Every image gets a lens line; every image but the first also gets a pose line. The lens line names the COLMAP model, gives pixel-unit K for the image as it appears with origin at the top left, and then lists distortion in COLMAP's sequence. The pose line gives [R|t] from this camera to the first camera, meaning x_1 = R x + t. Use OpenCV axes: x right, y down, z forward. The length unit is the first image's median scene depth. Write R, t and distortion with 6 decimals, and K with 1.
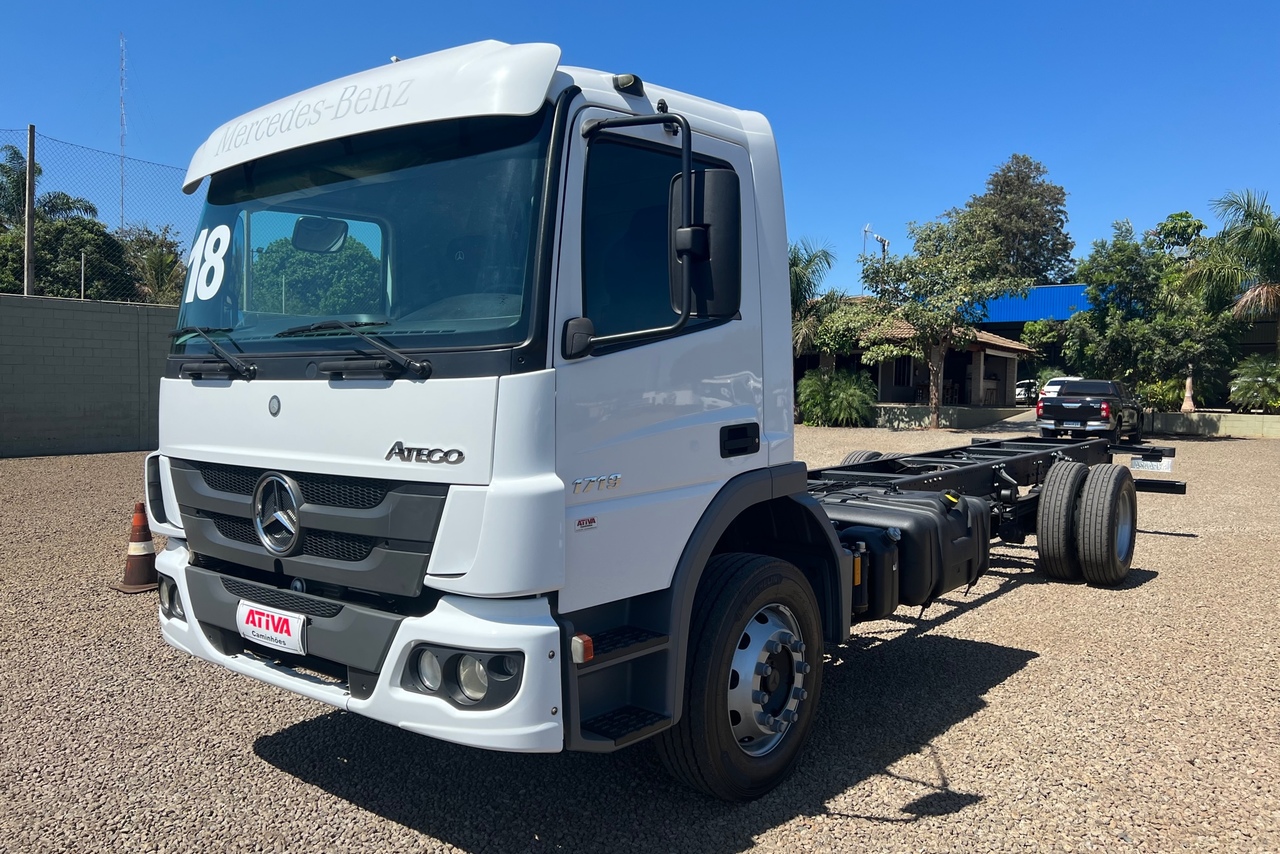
lens RADIAL K [[964.9, 0, 640.0], [0, 964.9, 427.0], [0, 0, 1]] dist [0.059040, -0.000255]
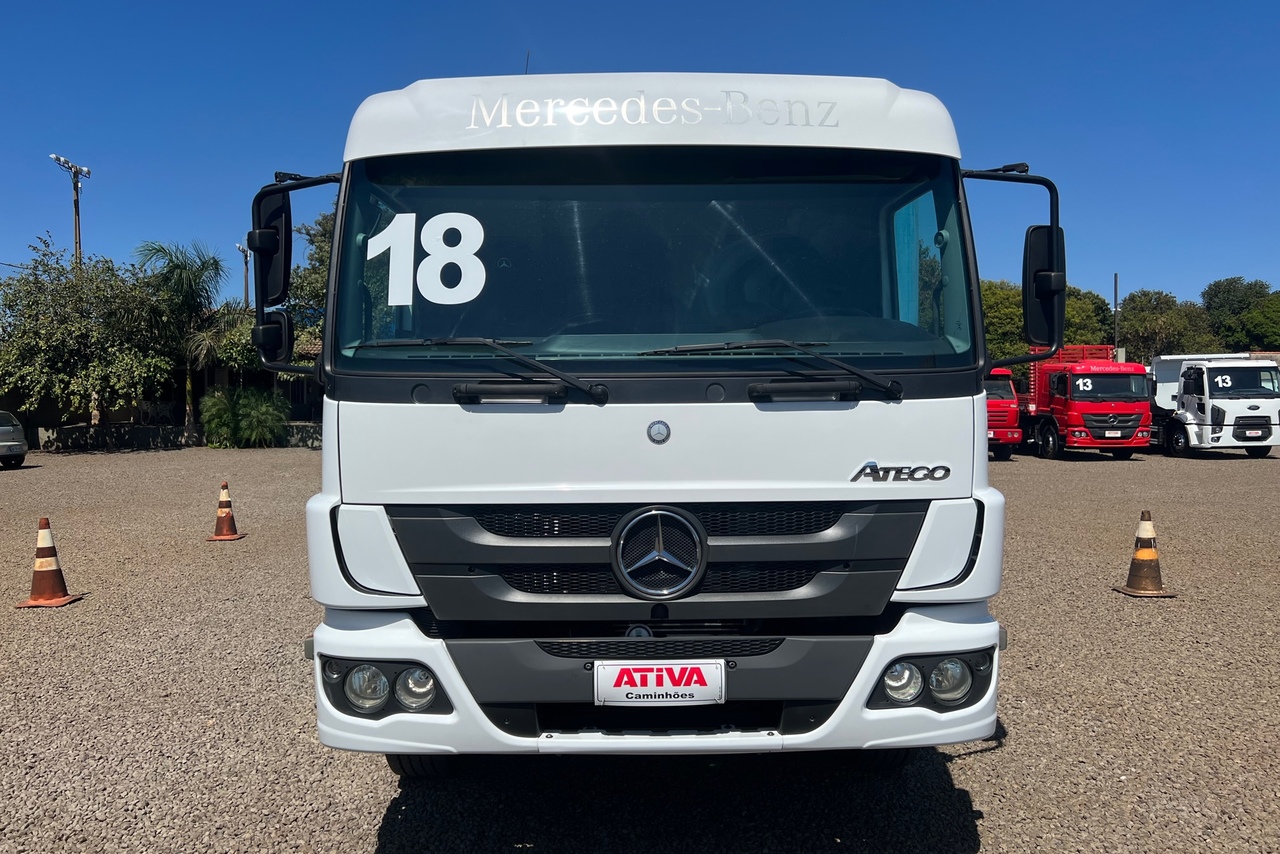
lens RADIAL K [[960.1, 0, 640.0], [0, 960.1, 427.0], [0, 0, 1]] dist [0.075965, -0.001179]
pose [[0.765988, -0.025247, 0.642359, -1.000023], [0.036398, 0.999329, -0.004126, -0.024407], [-0.641824, 0.026541, 0.766393, 0.355277]]
